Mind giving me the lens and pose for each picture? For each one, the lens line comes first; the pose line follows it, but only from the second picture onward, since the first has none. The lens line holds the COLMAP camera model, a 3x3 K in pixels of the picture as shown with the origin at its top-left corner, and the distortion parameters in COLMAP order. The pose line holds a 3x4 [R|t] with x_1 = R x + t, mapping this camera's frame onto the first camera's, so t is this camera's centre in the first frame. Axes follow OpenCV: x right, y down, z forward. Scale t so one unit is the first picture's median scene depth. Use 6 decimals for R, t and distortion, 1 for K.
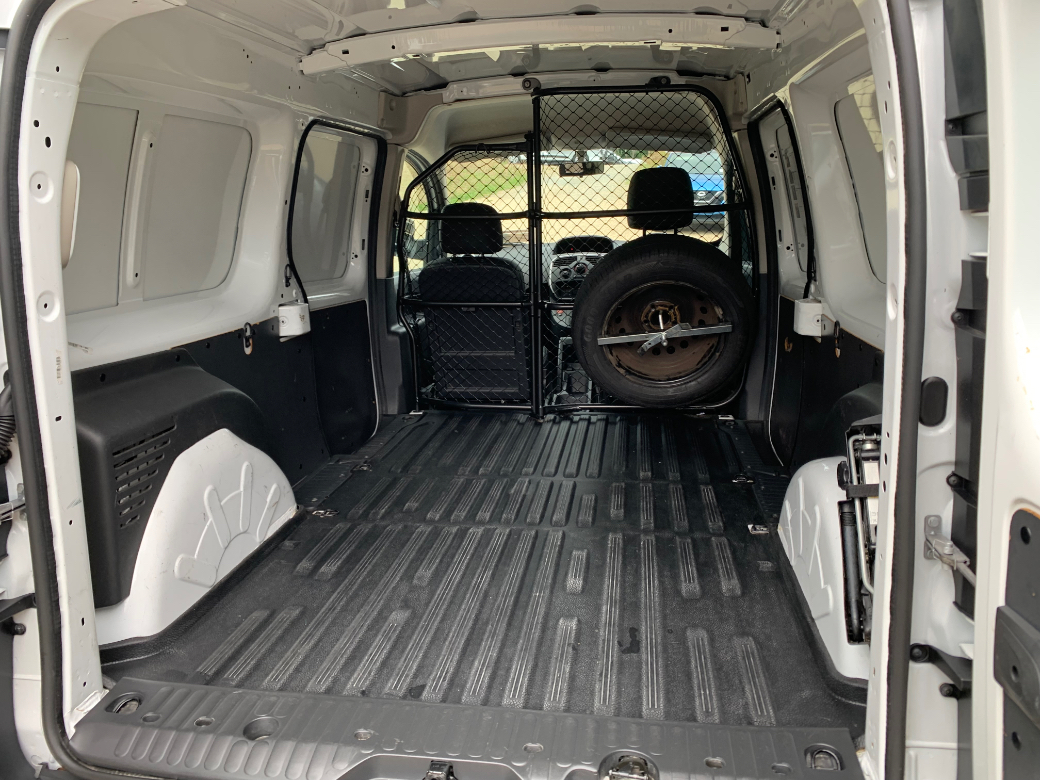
lens RADIAL K [[779.4, 0, 520.0], [0, 779.4, 390.0], [0, 0, 1]] dist [0.013011, -0.002753]
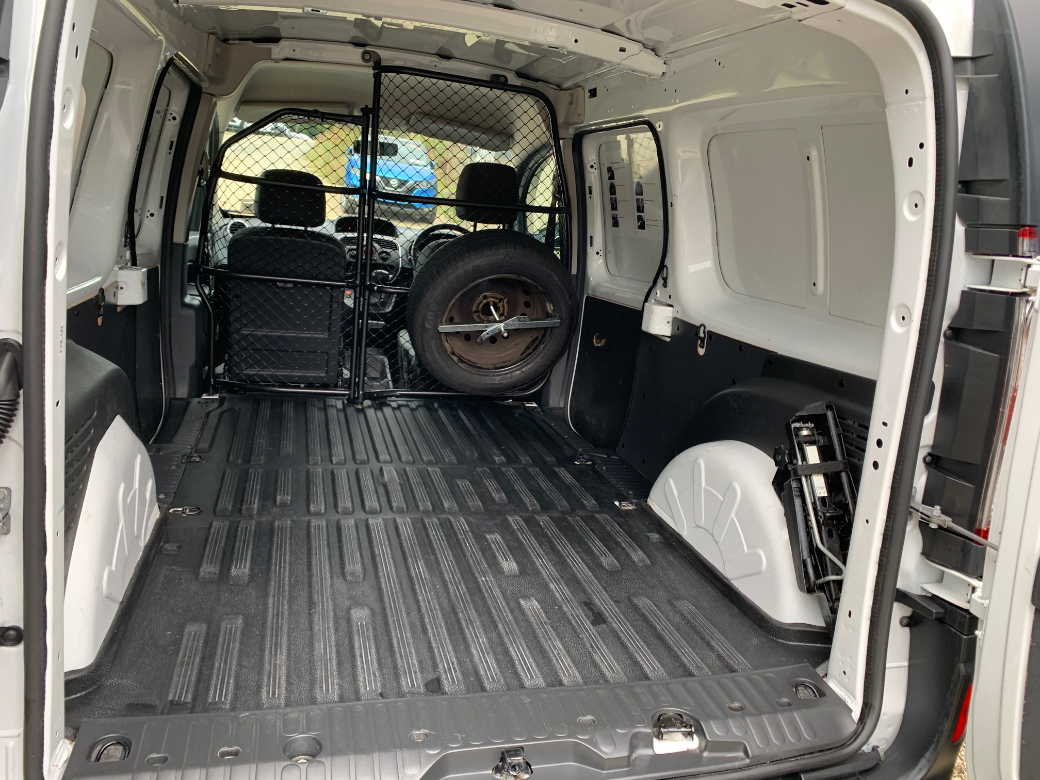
lens RADIAL K [[772.6, 0, 520.0], [0, 772.6, 390.0], [0, 0, 1]] dist [0.093651, -0.176064]
pose [[0.912227, 0.017167, 0.409326, -0.210547], [-0.025331, 0.999574, 0.014531, -0.000026], [-0.408902, -0.023625, 0.912272, 0.036432]]
